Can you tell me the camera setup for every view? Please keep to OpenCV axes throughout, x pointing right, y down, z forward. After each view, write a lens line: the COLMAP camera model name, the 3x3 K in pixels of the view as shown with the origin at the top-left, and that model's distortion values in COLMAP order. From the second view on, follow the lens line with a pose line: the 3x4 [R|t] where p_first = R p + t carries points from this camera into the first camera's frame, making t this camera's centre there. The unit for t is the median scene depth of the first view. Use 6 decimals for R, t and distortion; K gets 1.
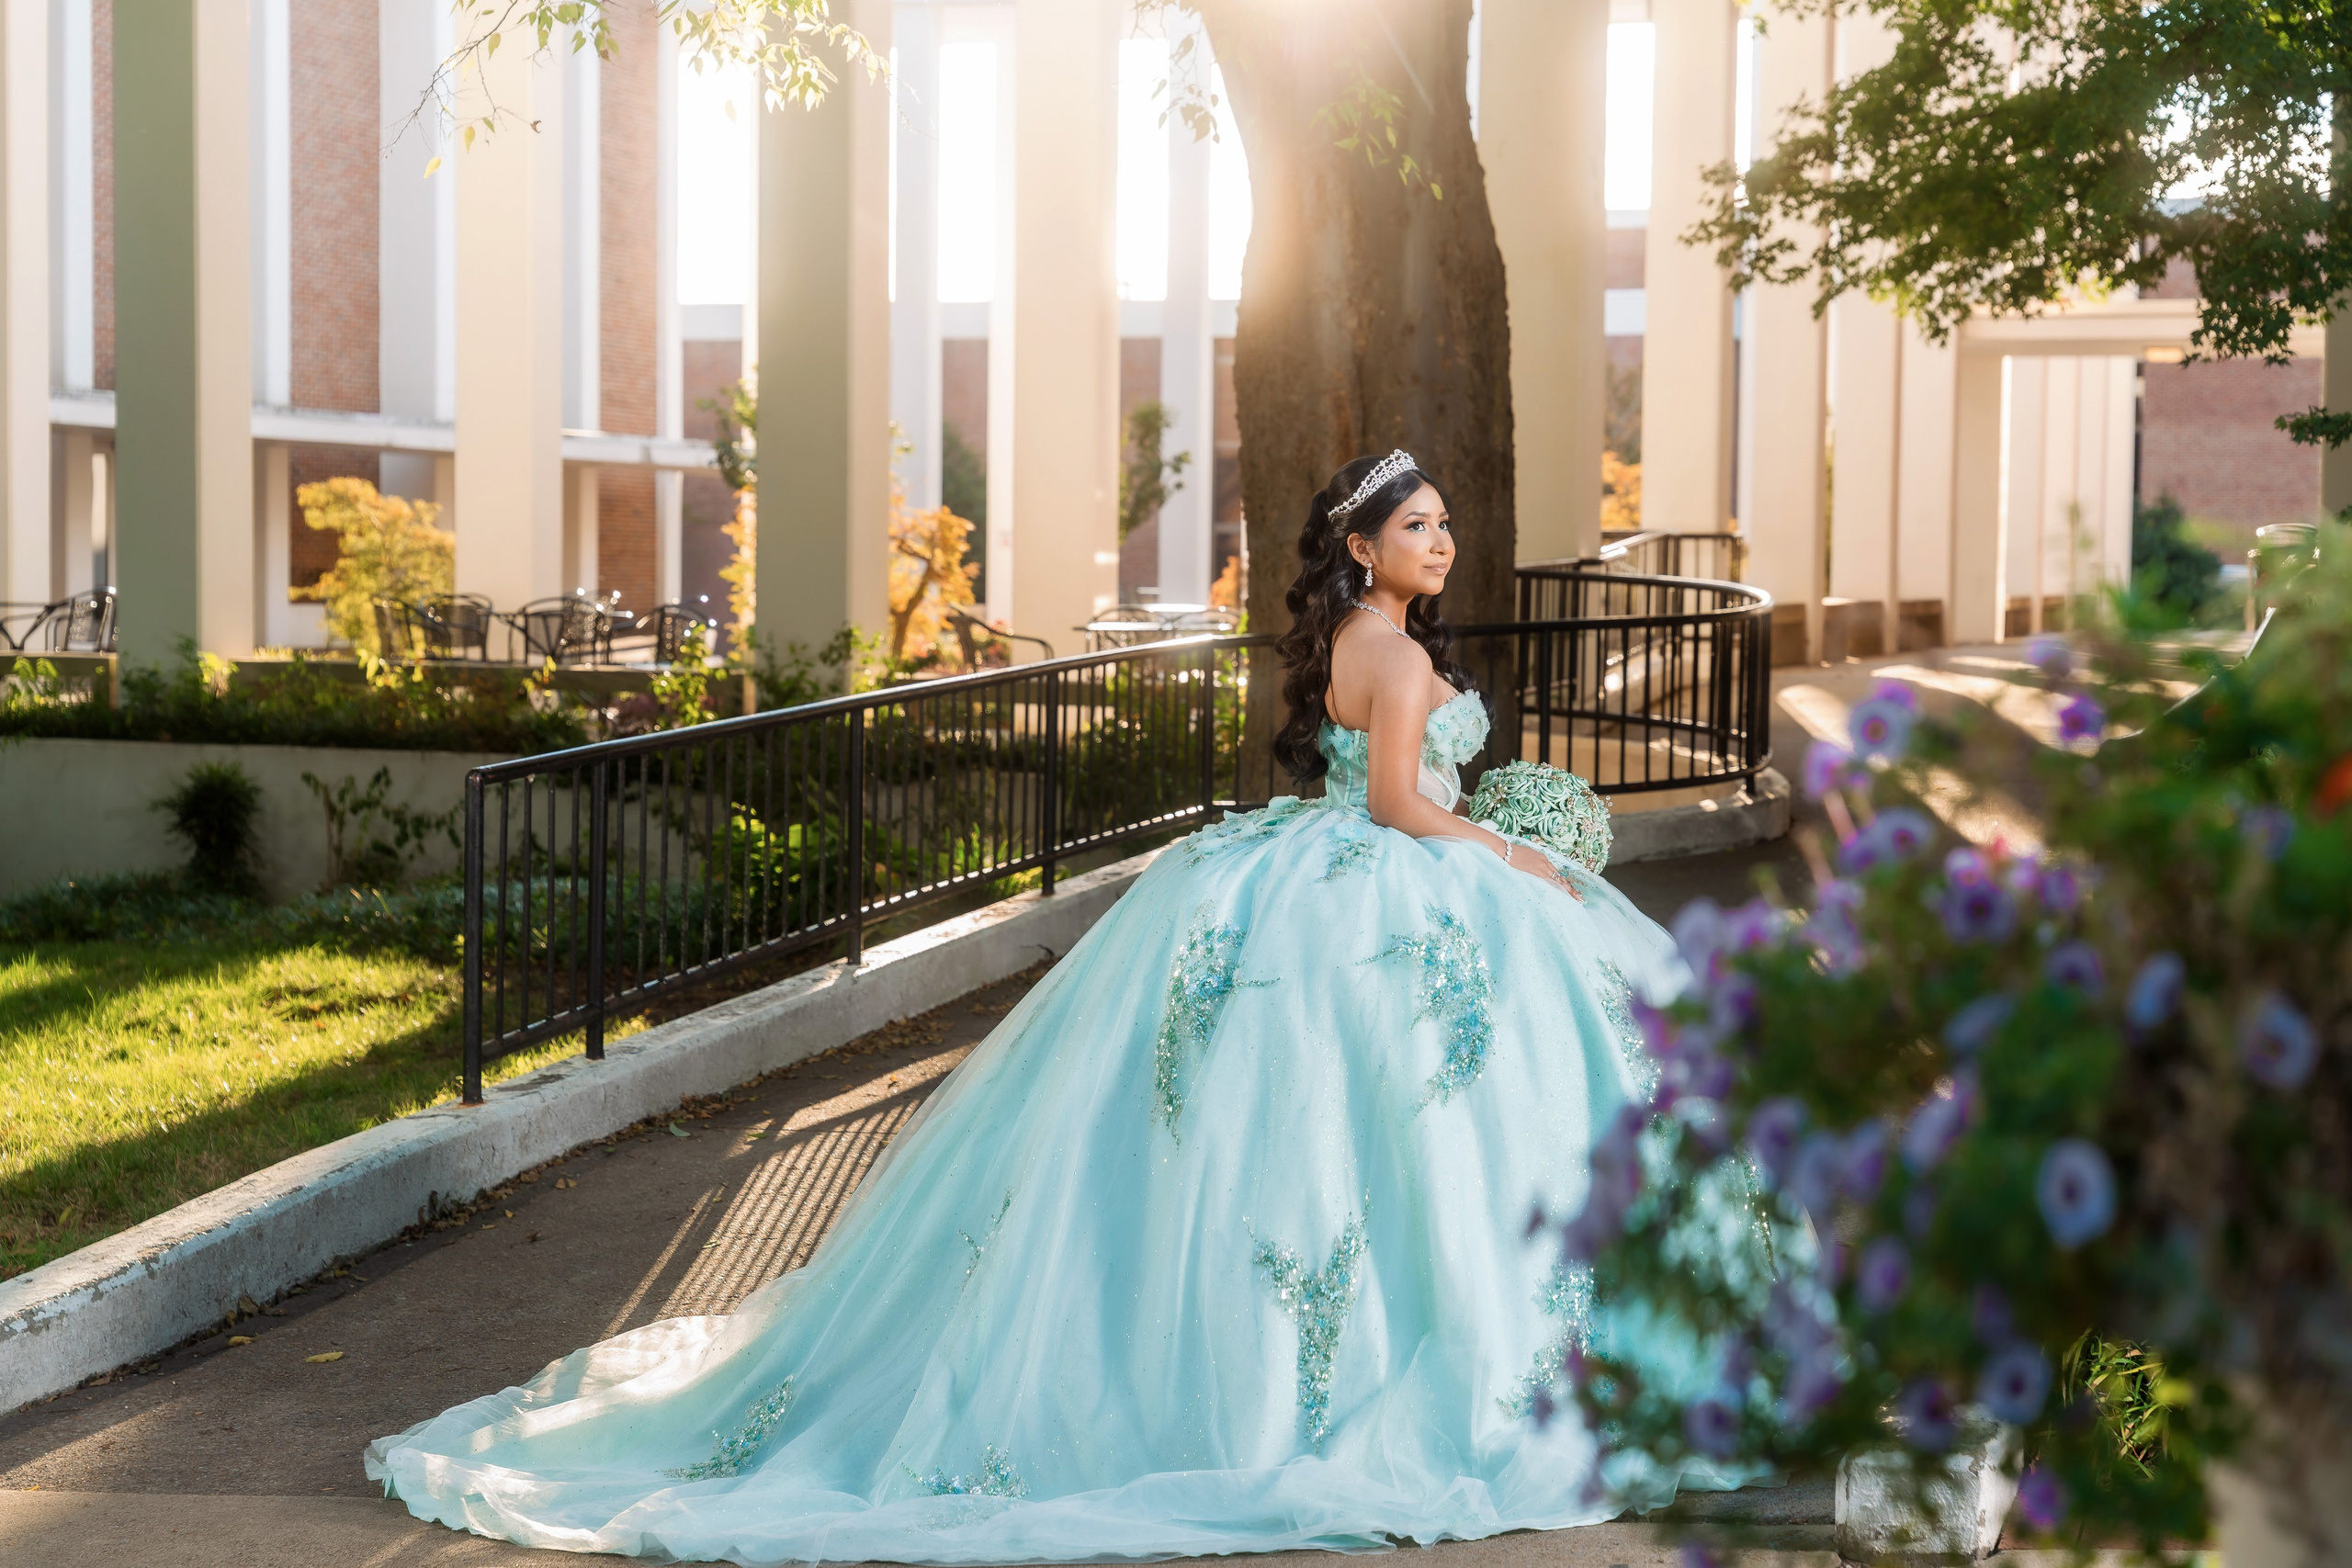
lens RADIAL K [[3916.3, 0, 1176.0], [0, 3916.3, 784.0], [0, 0, 1]] dist [-0.029865, -0.160367]
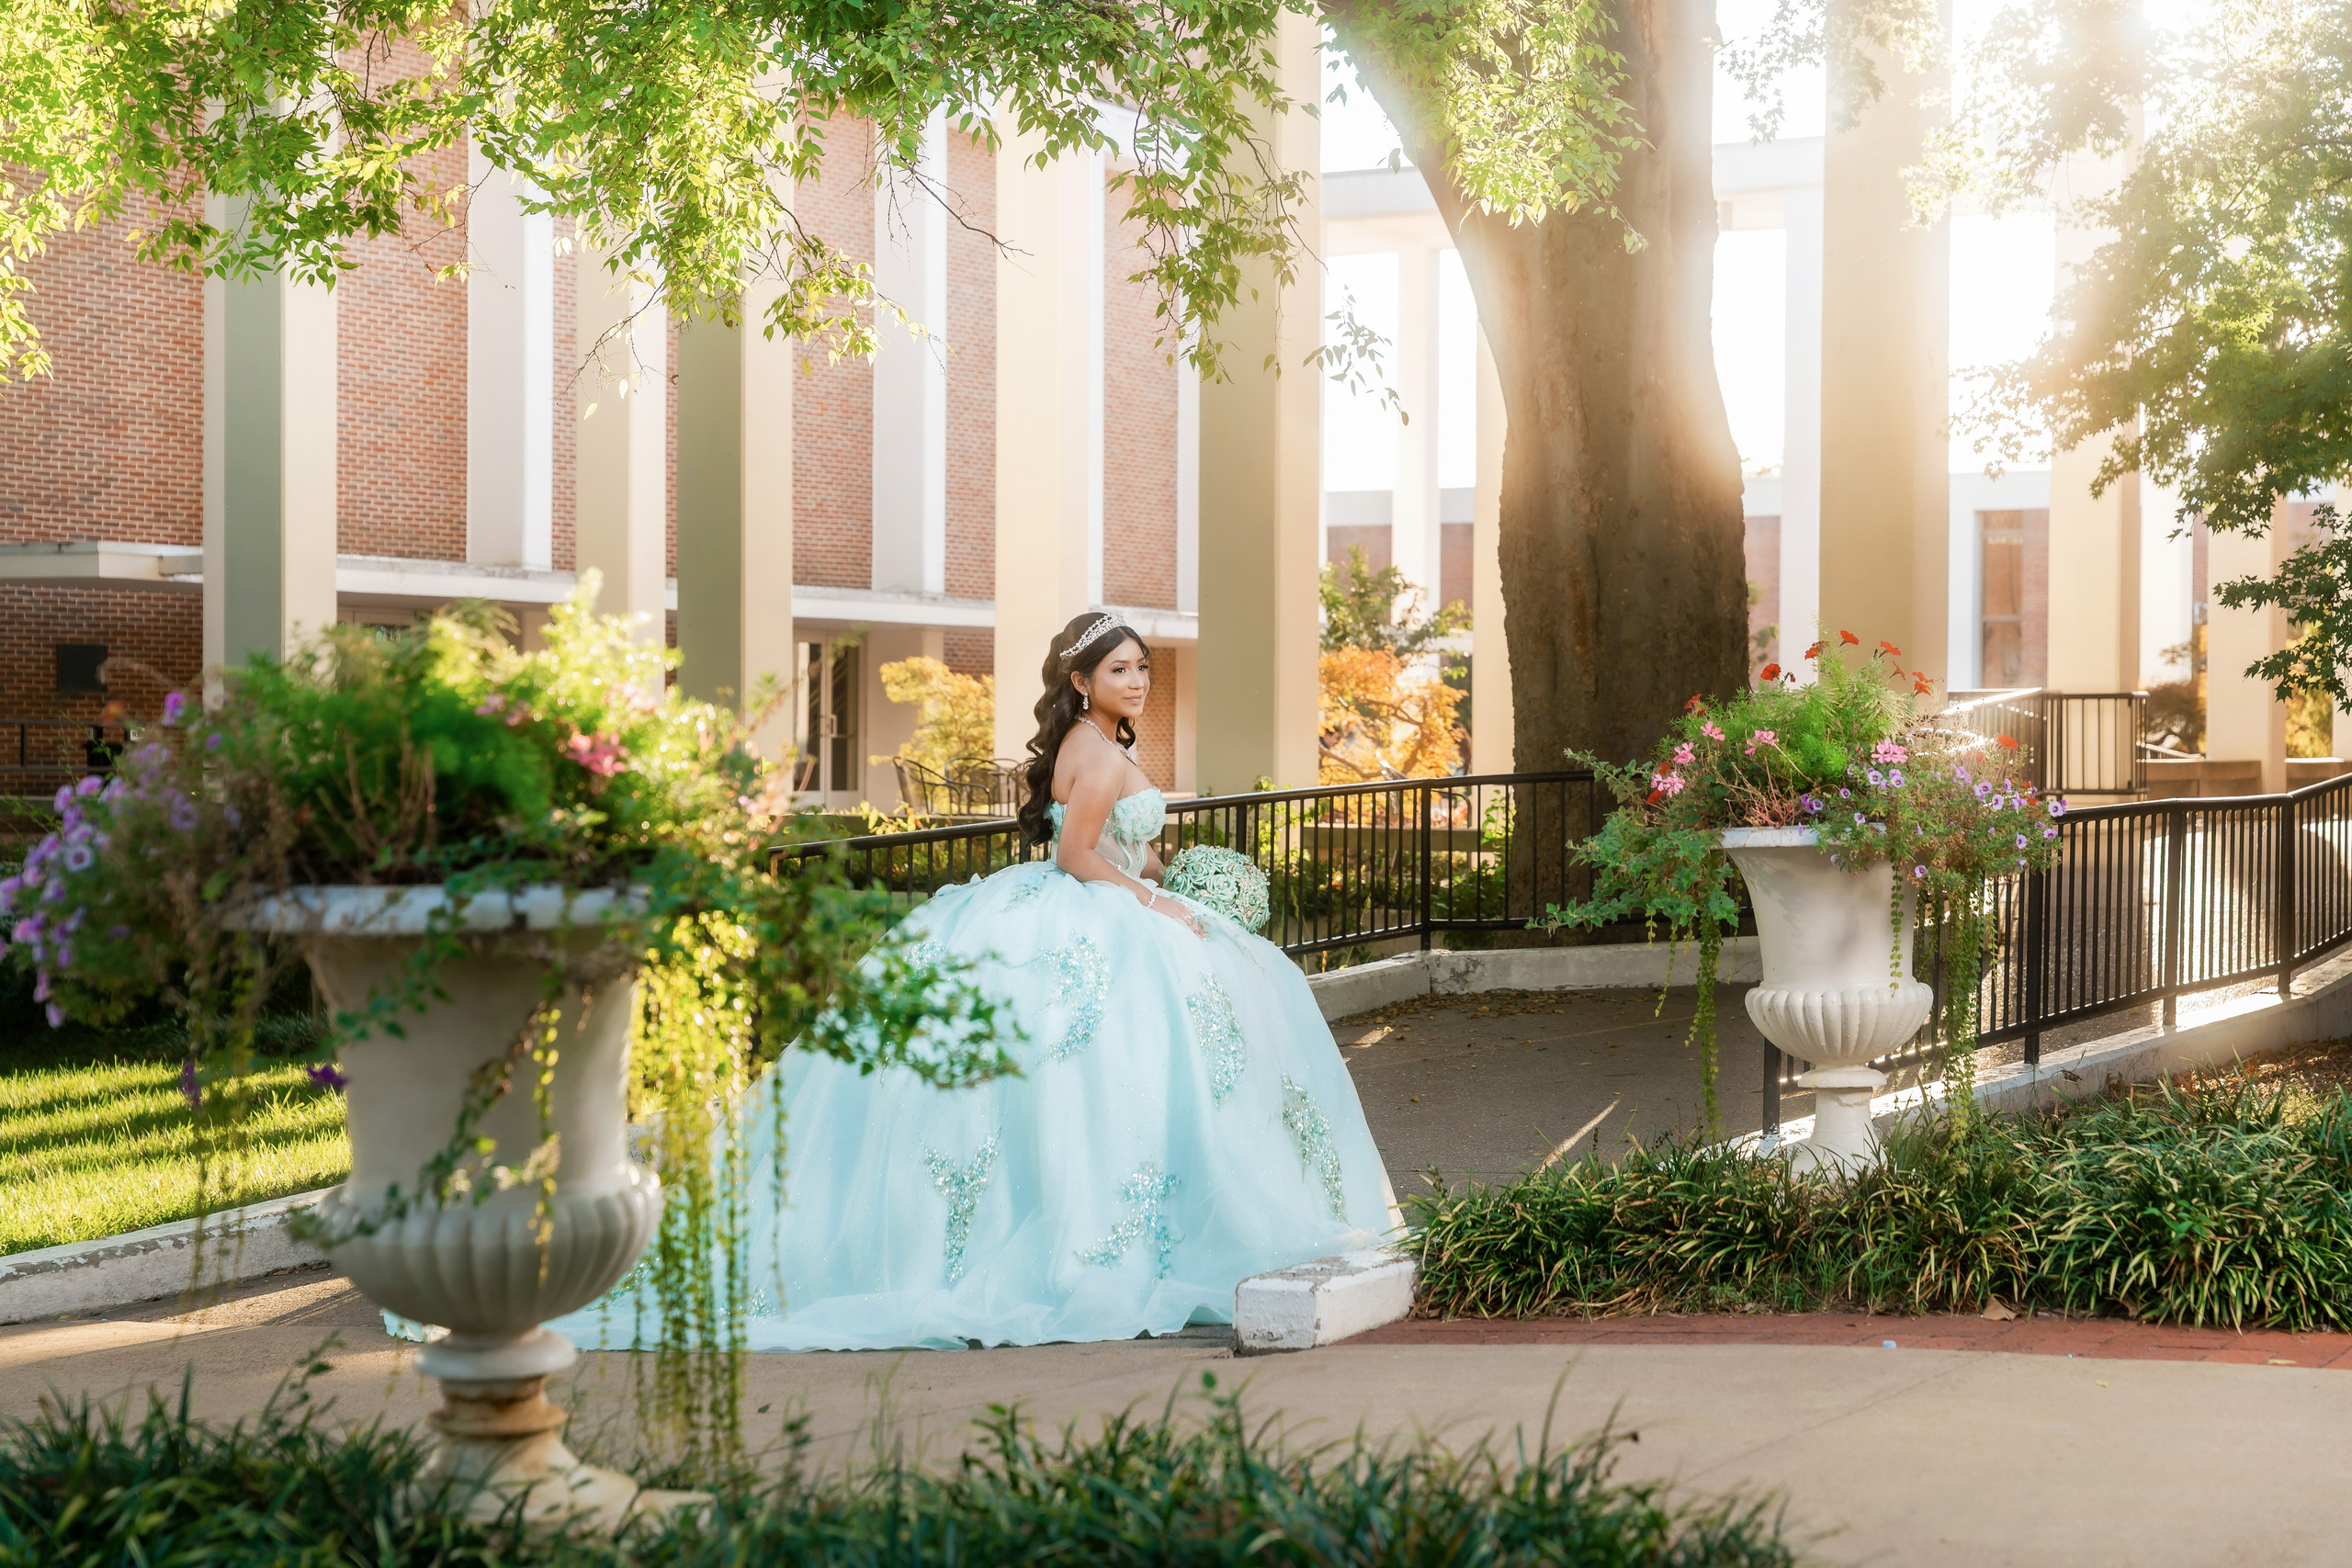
lens RADIAL K [[3916.2, 0, 1234.9], [0, 3916.2, 786.8], [0, 0, 1]] dist [-0.042692, 0.001101]
pose [[0.983933, -0.005389, -0.178454, 0.091503], [-0.002677, 0.998987, -0.044930, 0.010628], [0.178516, 0.044686, 0.982922, -0.098072]]
